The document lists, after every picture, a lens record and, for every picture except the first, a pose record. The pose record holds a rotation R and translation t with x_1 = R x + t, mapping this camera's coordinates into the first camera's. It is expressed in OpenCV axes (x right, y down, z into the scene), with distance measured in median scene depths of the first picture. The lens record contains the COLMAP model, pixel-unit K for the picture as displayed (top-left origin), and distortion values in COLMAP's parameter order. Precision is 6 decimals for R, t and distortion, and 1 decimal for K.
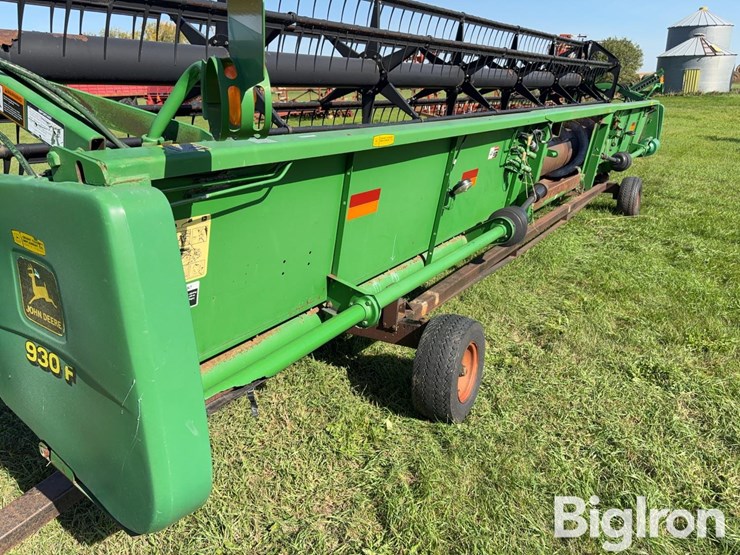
lens RADIAL K [[561.3, 0, 385.1], [0, 561.3, 279.0], [0, 0, 1]] dist [0.016102, 0.005929]
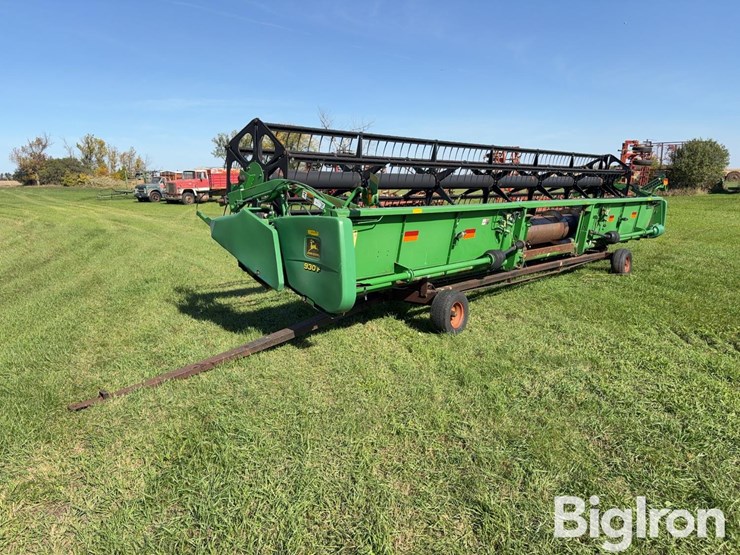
lens RADIAL K [[566.3, 0, 370.0], [0, 566.3, 277.5], [0, 0, 1]] dist [0.002057, -0.006335]
pose [[0.979864, 0.036753, -0.196253, 0.181218], [-0.067233, 0.986247, -0.150987, 0.281102], [0.188004, 0.161142, 0.968859, -0.925534]]
